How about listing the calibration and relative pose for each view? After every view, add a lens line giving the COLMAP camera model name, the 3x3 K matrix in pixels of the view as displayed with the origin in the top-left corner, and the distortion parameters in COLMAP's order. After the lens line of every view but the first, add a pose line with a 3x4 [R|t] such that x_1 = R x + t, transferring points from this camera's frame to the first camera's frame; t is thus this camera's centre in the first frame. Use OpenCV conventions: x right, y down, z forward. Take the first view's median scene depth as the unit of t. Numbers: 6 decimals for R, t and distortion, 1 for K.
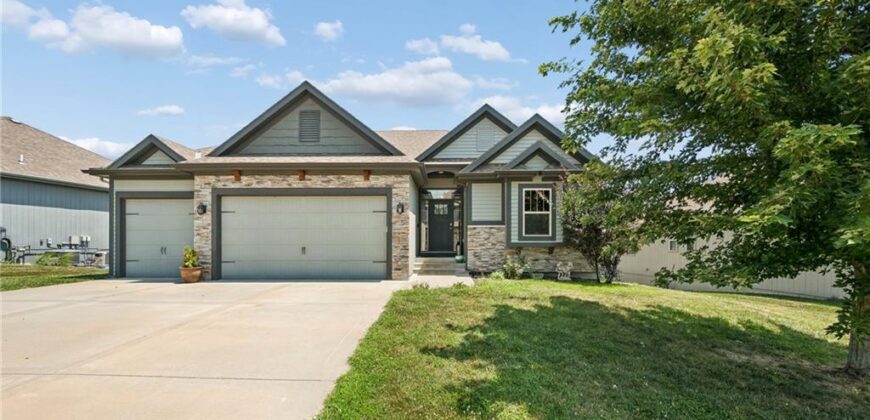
lens RADIAL K [[380.3, 0, 430.1], [0, 380.3, 195.8], [0, 0, 1]] dist [-0.000261, -0.000100]
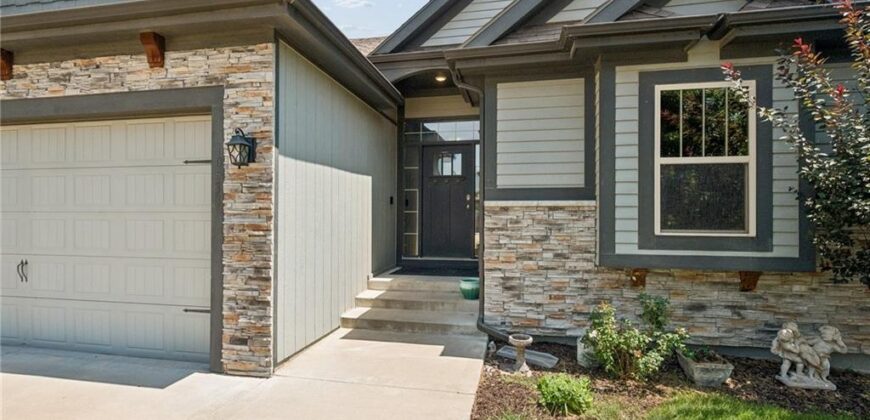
lens RADIAL K [[427.3, 0, 423.6], [0, 427.3, 182.9], [0, 0, 1]] dist [-0.000247, -0.000276]
pose [[0.983532, -0.009680, -0.180476, 0.119536], [0.017193, 0.999047, 0.040108, 0.045374], [0.179915, -0.042550, 0.982761, 0.619854]]
